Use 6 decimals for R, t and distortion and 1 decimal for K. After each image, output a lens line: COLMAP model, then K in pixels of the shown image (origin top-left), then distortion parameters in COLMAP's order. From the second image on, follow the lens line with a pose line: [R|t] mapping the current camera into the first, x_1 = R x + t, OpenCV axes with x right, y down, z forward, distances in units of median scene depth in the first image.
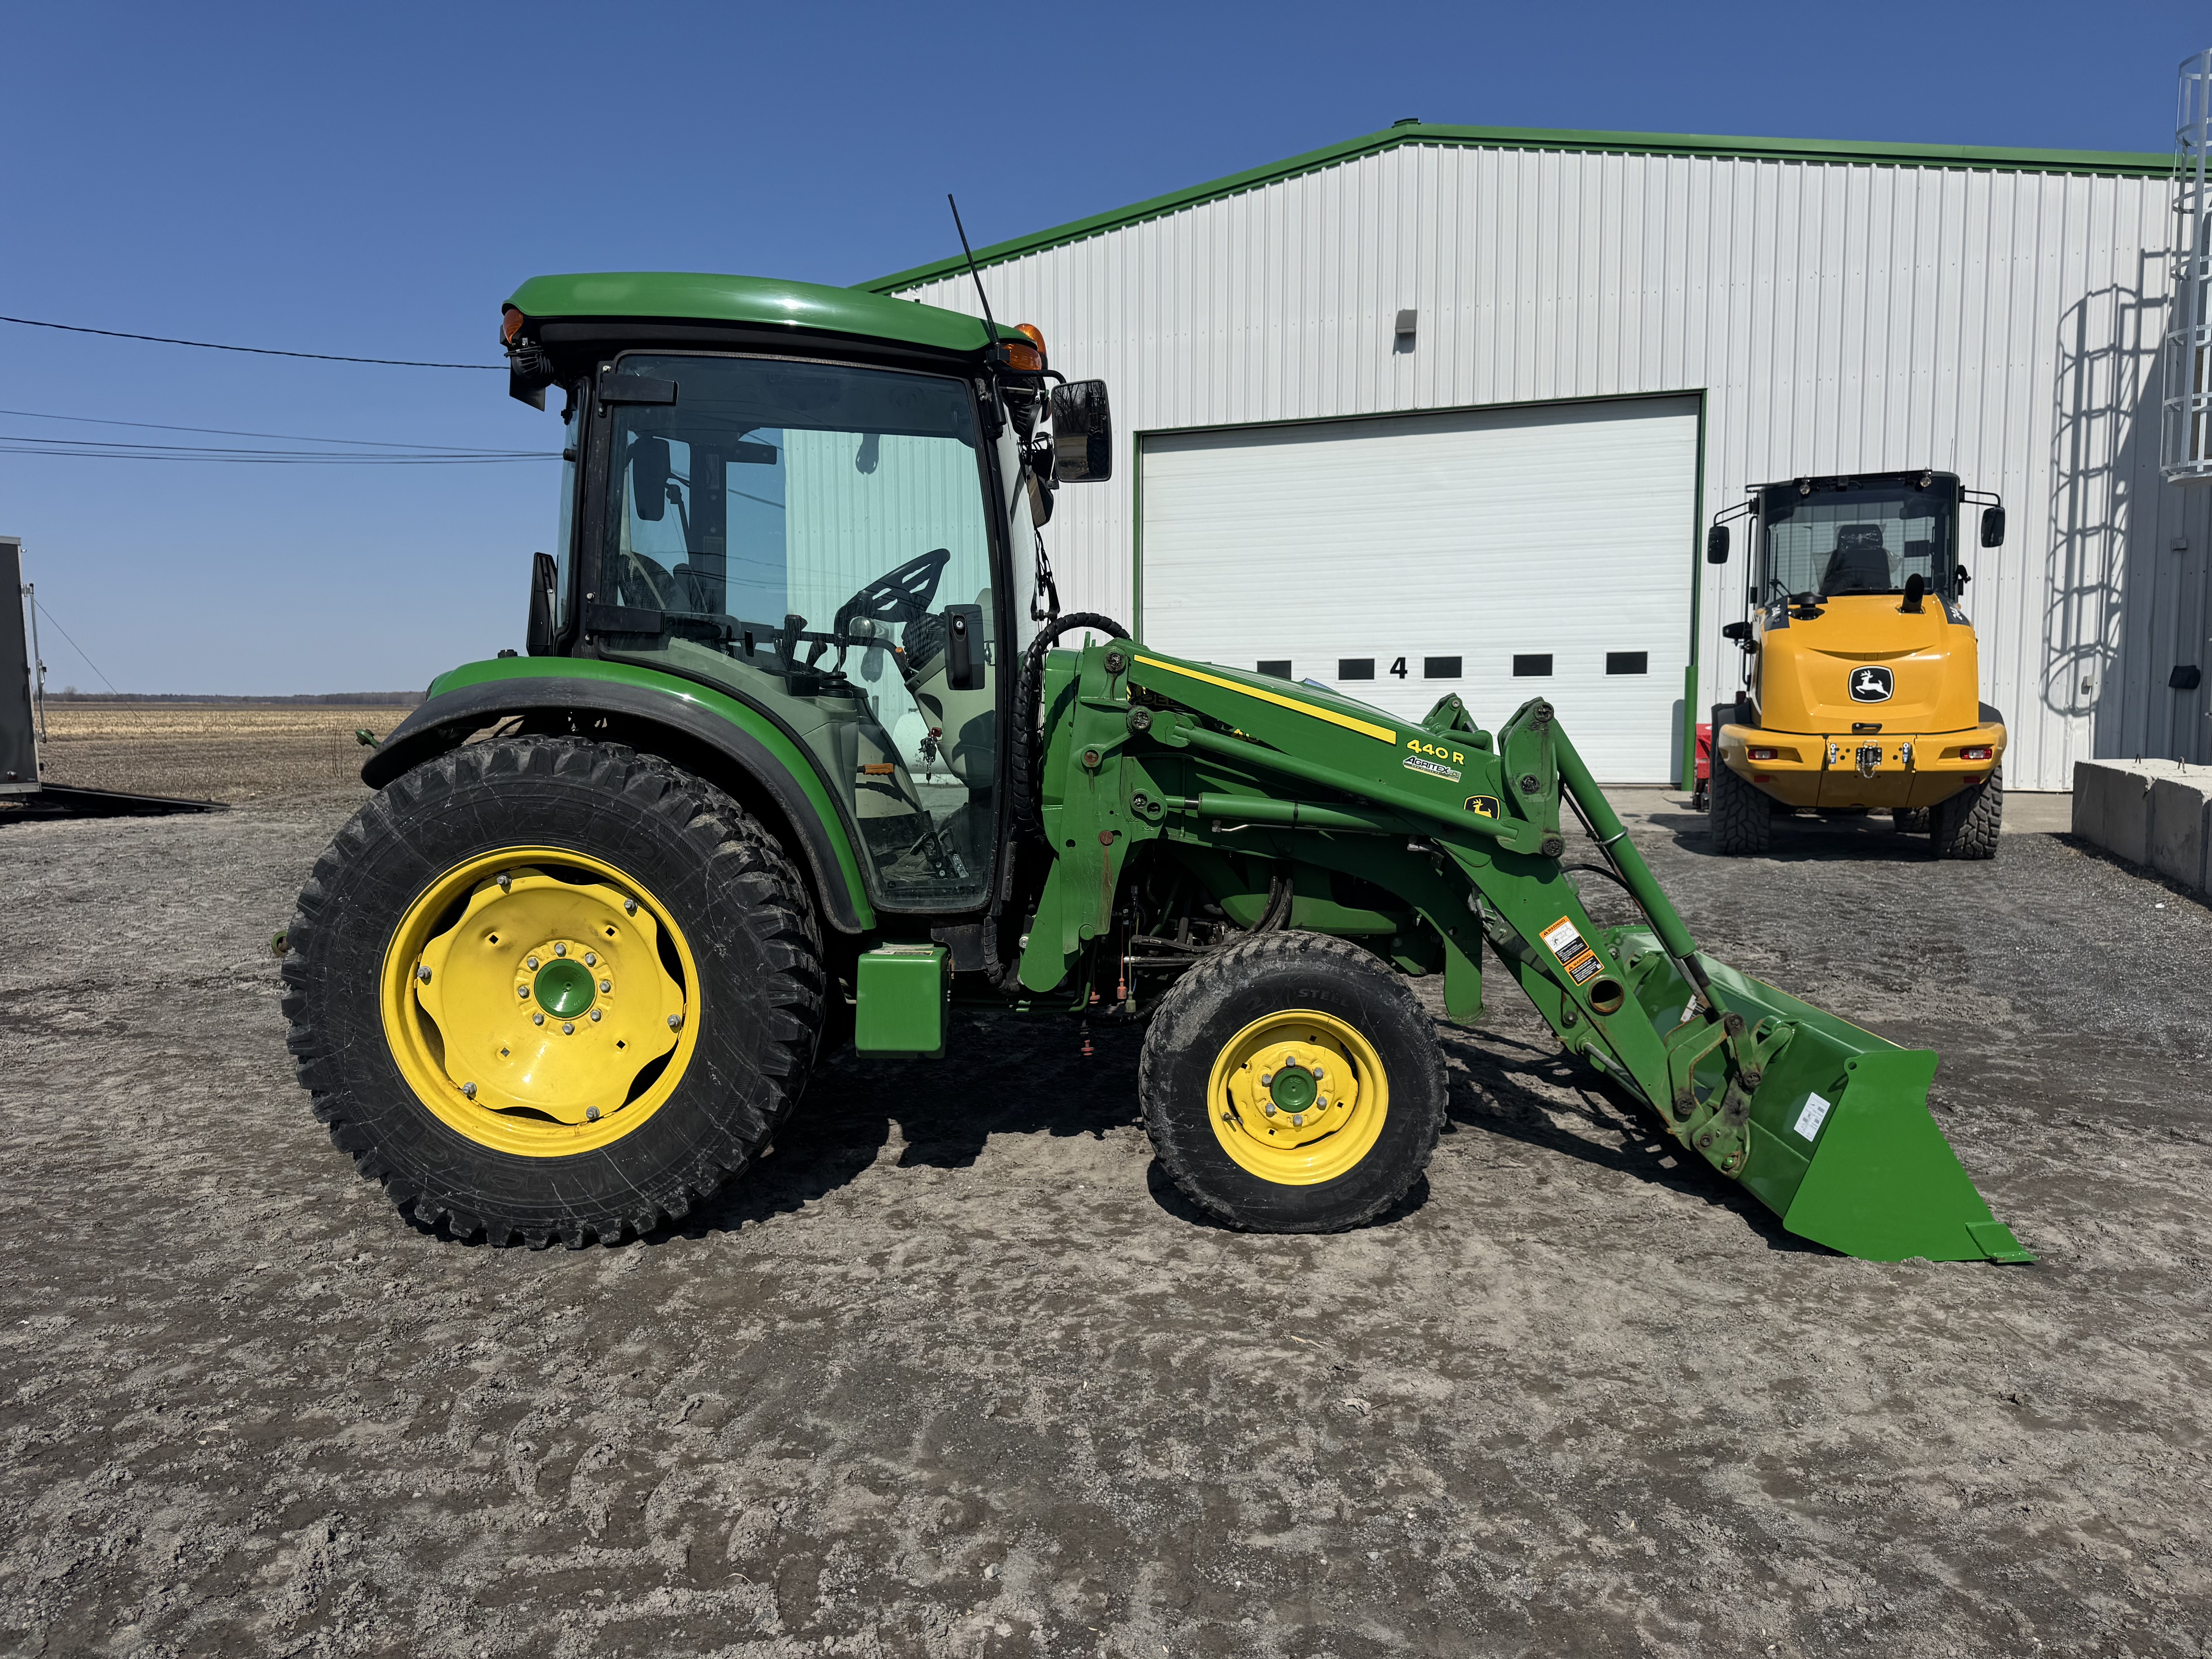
lens RADIAL K [[1567.6, 0, 1104.5], [0, 1567.6, 835.9], [0, 0, 1]] dist [0.041202, -0.049255]
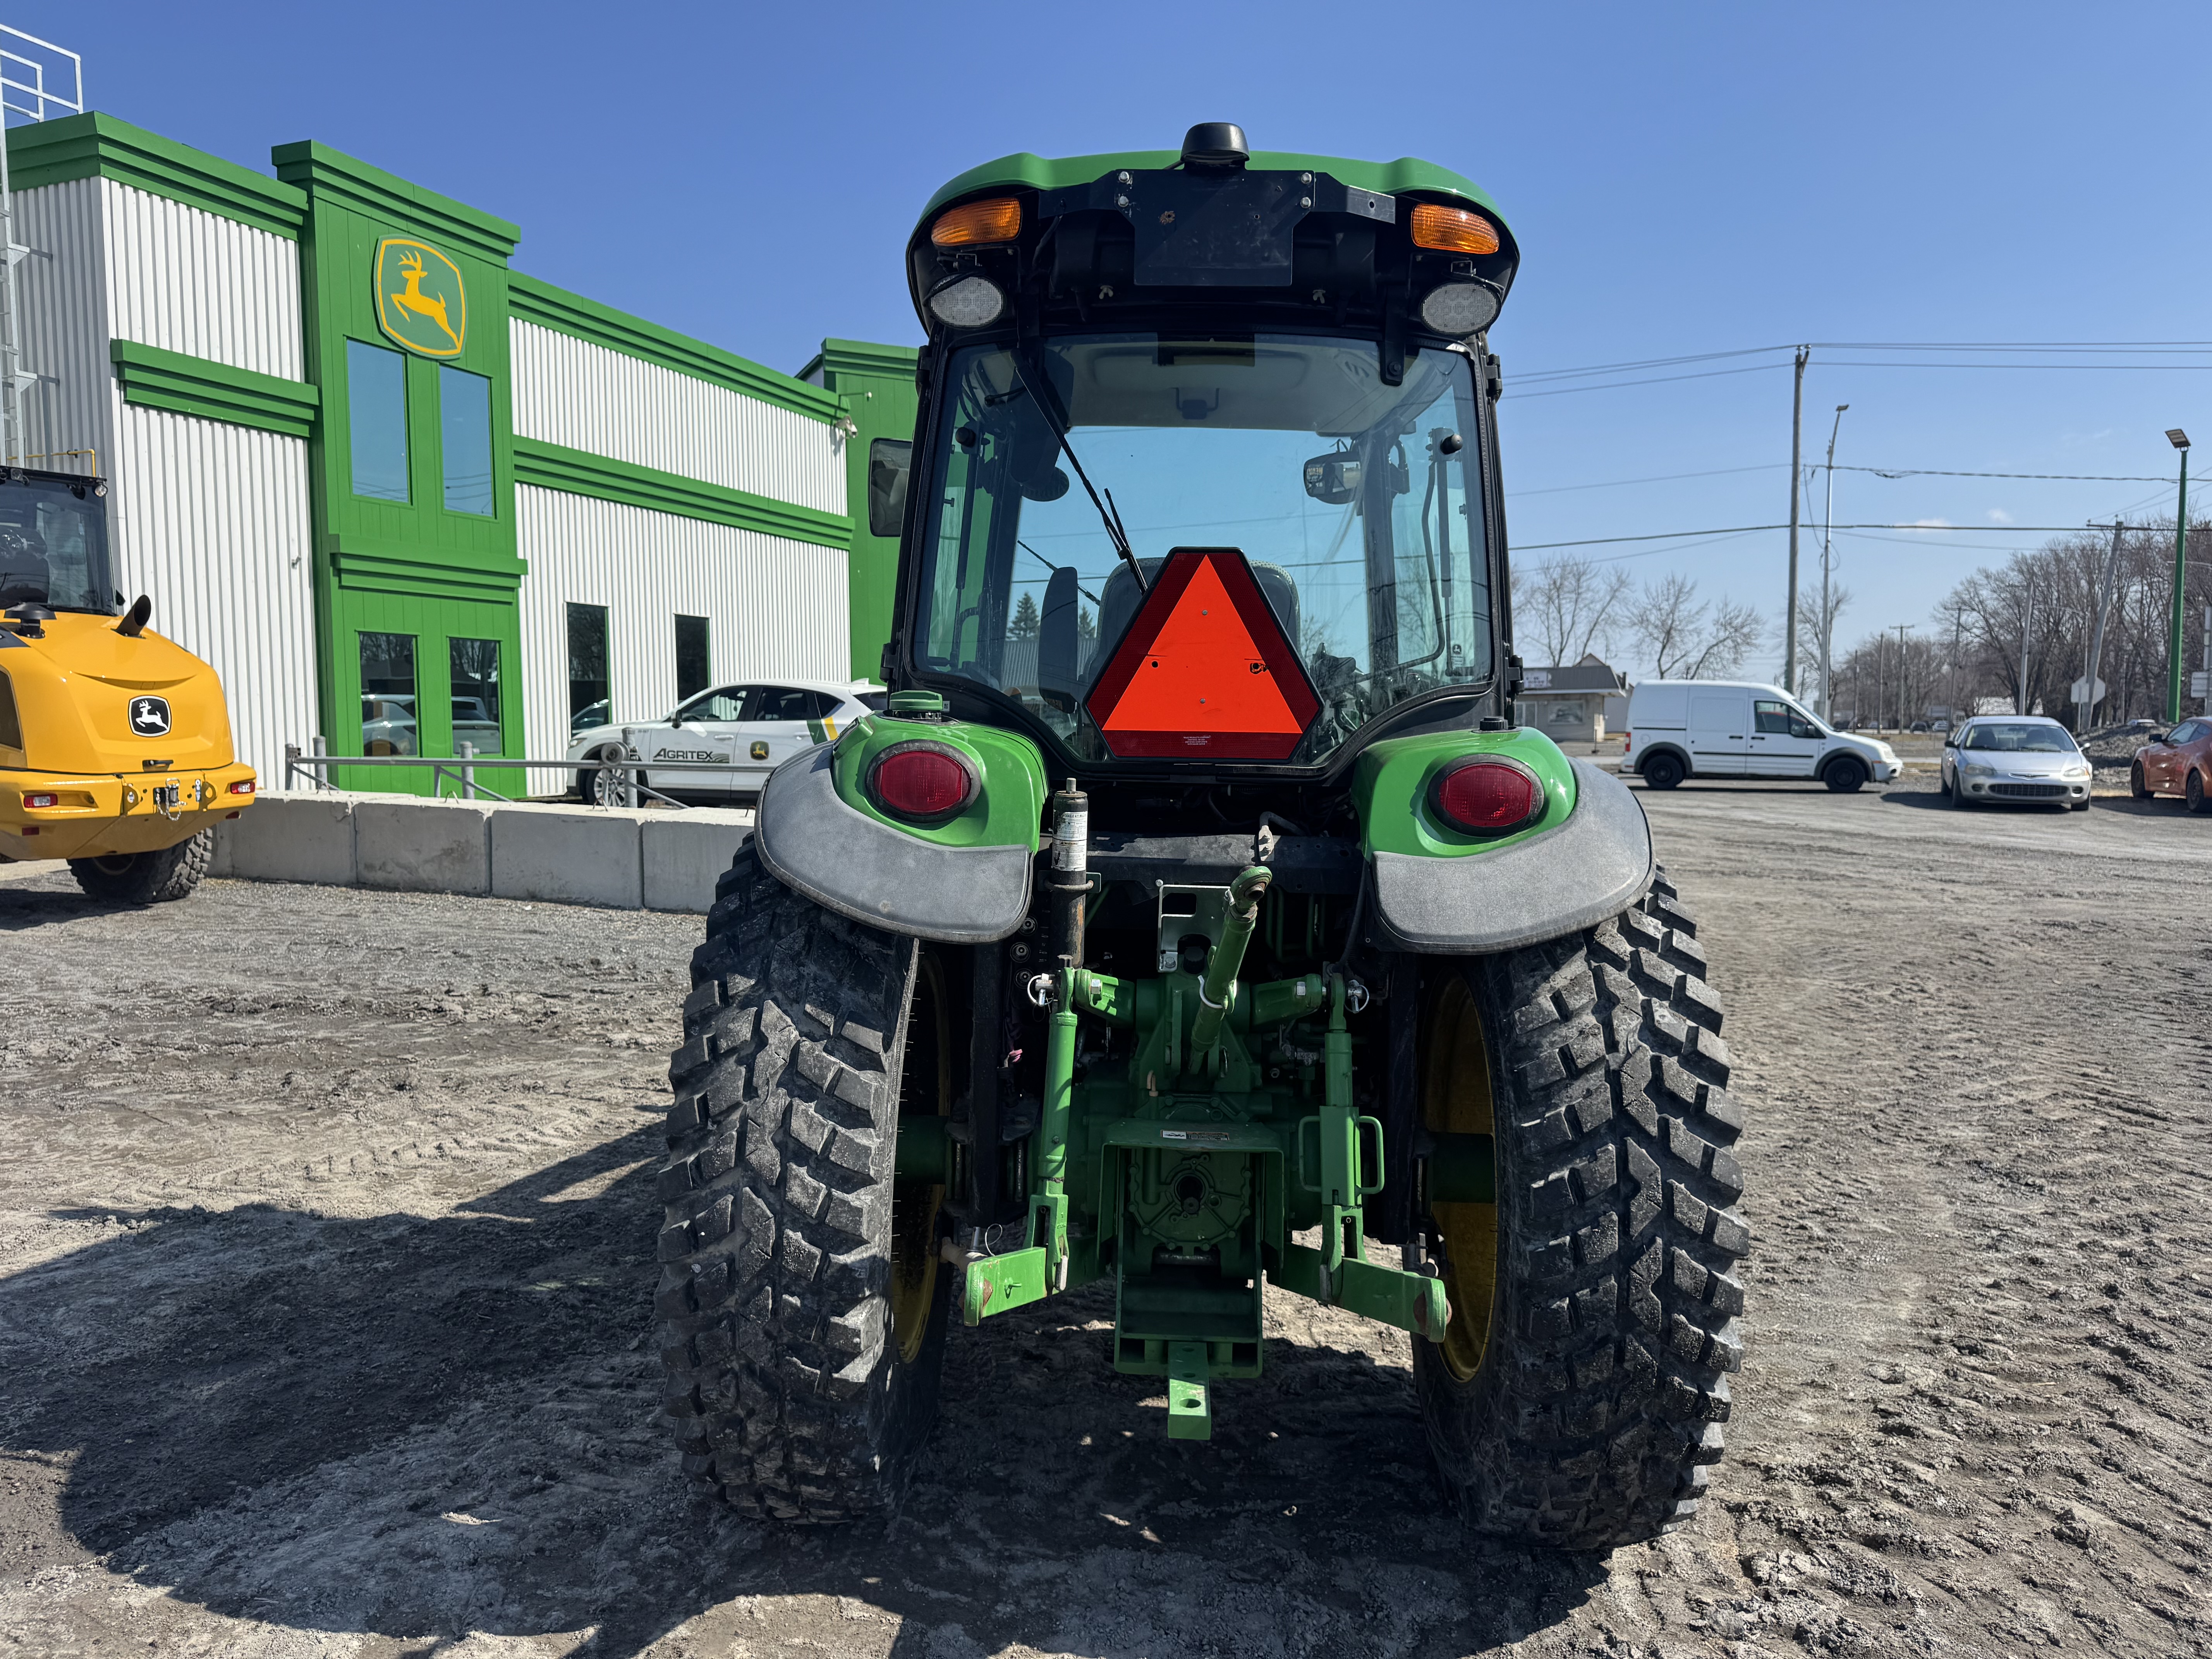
lens RADIAL K [[1567.6, 0, 1120.5], [0, 1567.6, 838.8], [0, 0, 1]] dist [0.041202, -0.049255]
pose [[0.001290, -0.075852, 0.997118, -0.411735], [0.084492, 0.993562, 0.075472, -0.048100], [-0.996423, 0.084151, 0.007691, 0.451127]]
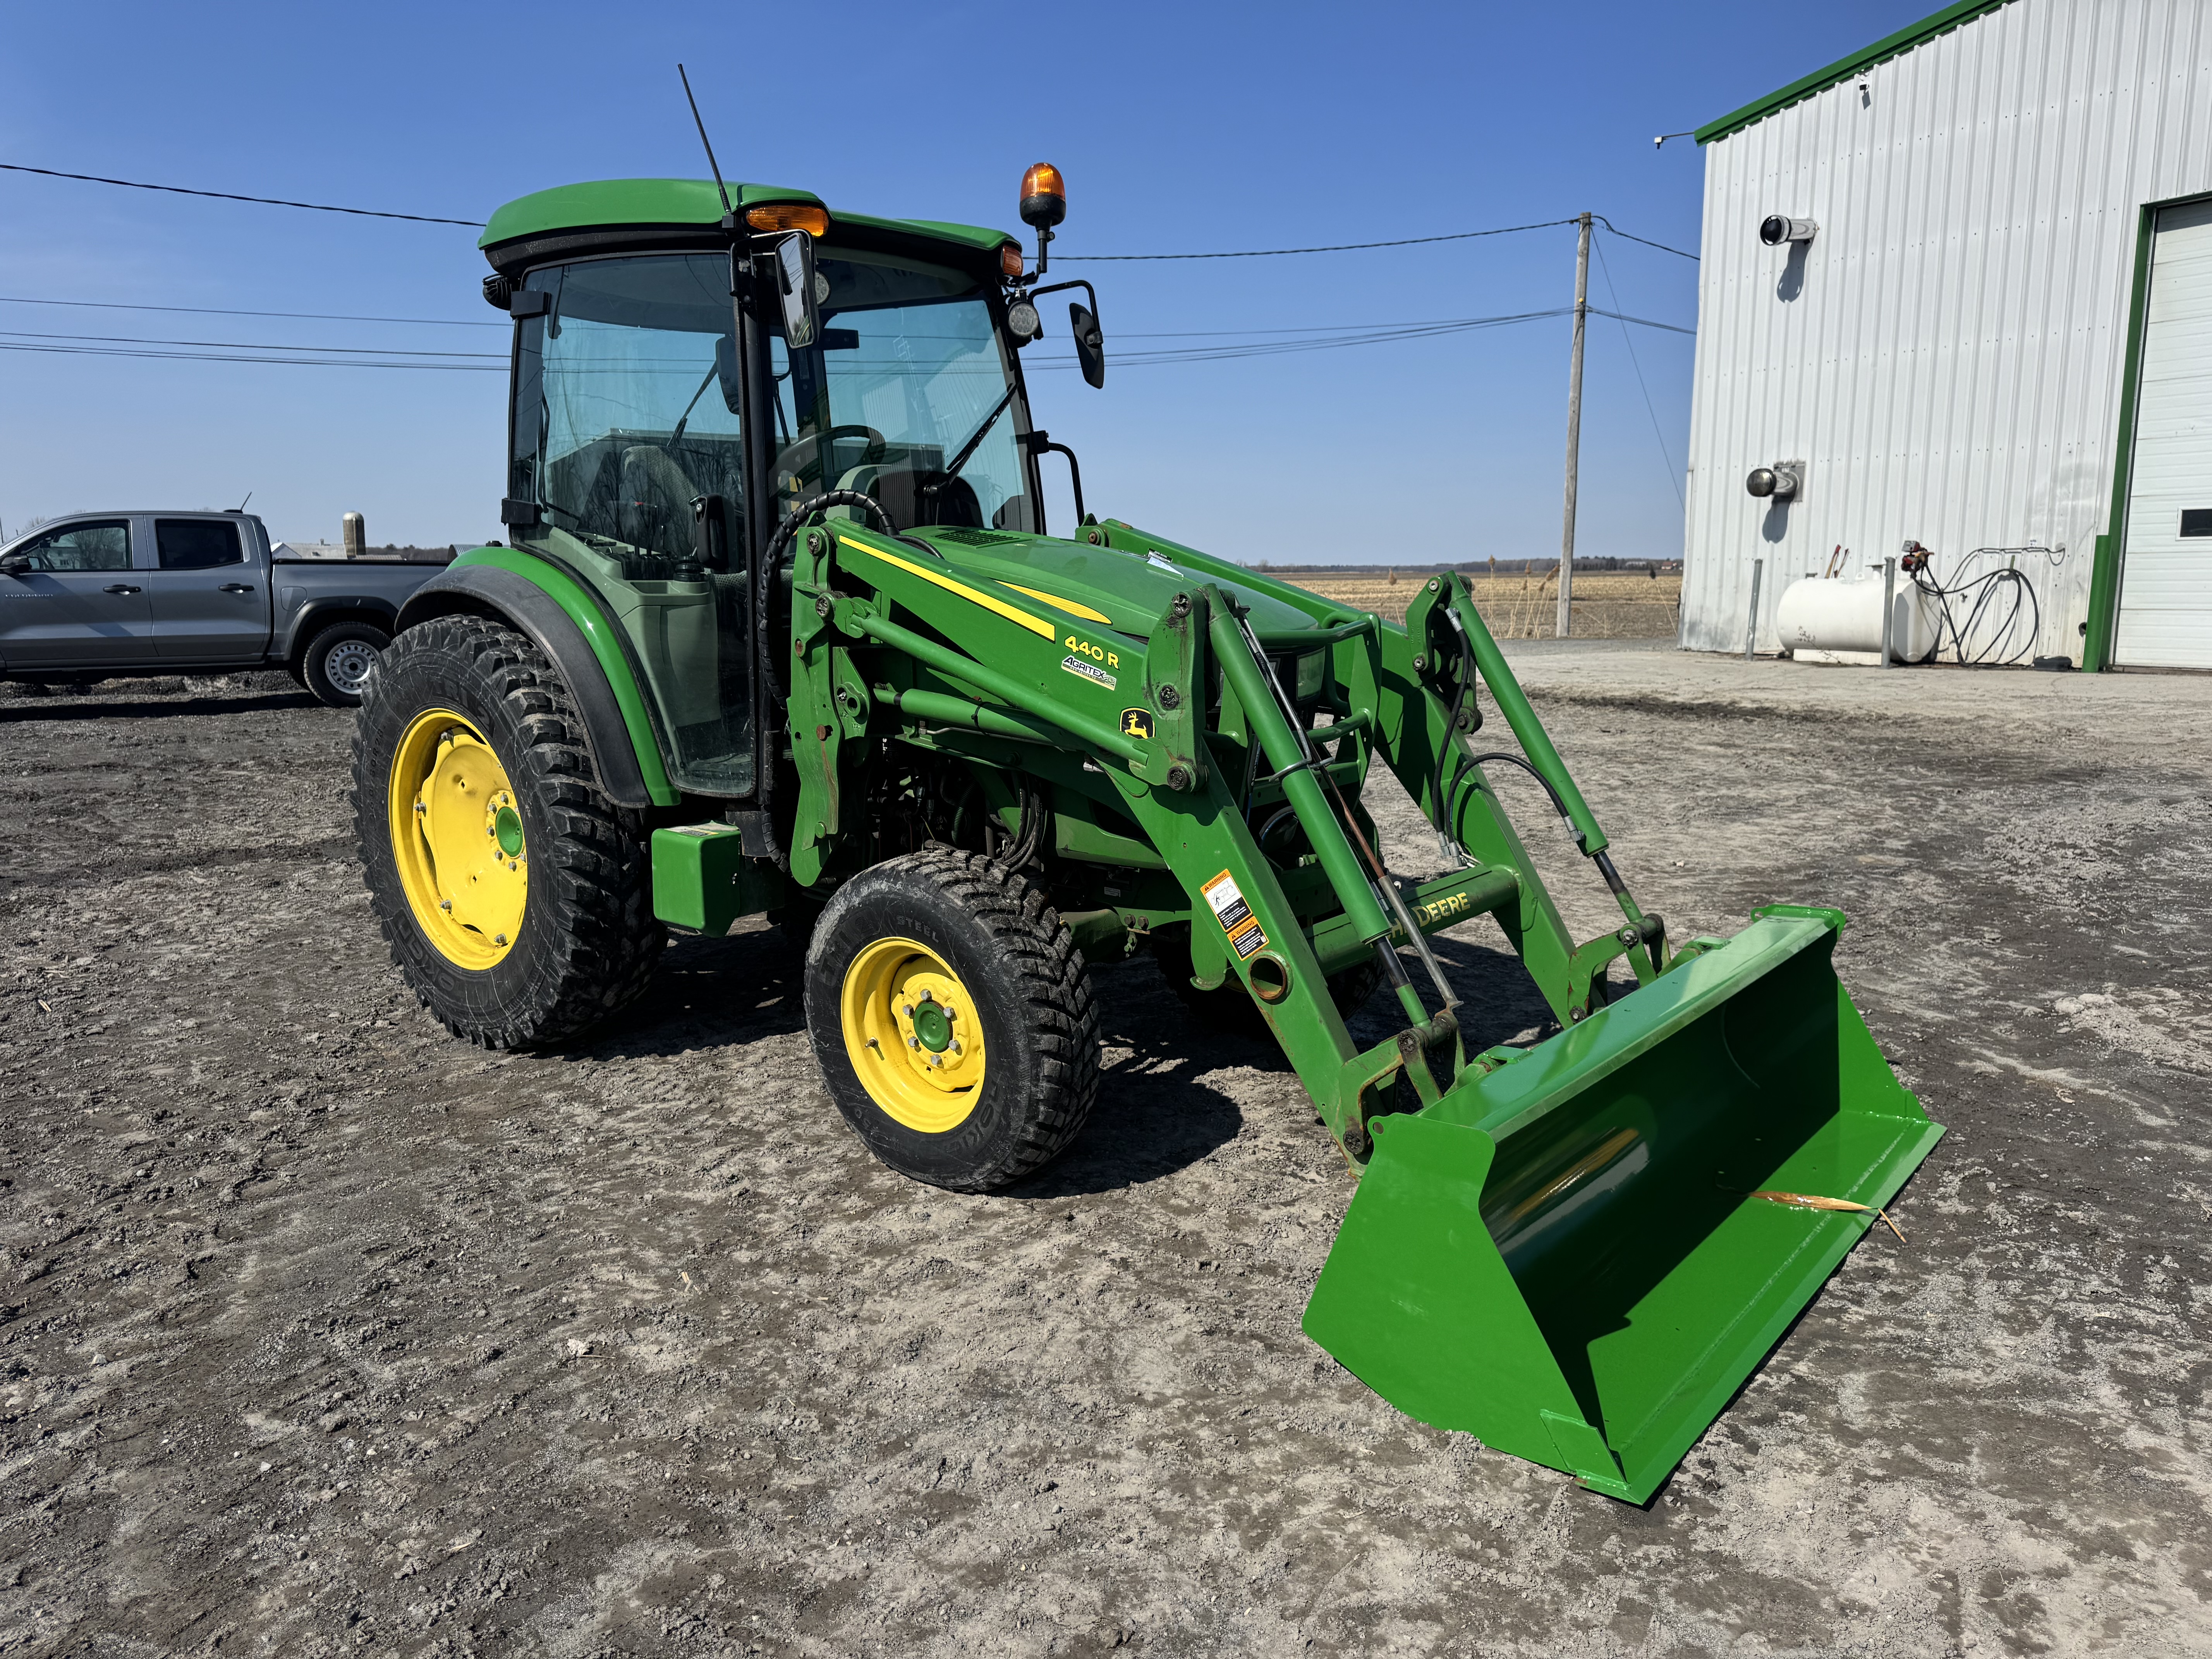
lens RADIAL K [[1567.6, 0, 1095.2], [0, 1567.6, 817.2], [0, 0, 1]] dist [0.041202, -0.049255]
pose [[0.770115, 0.094413, -0.630879, 0.279728], [-0.046747, 0.994680, 0.091794, -0.016253], [0.636190, -0.041200, 0.770432, 0.140665]]
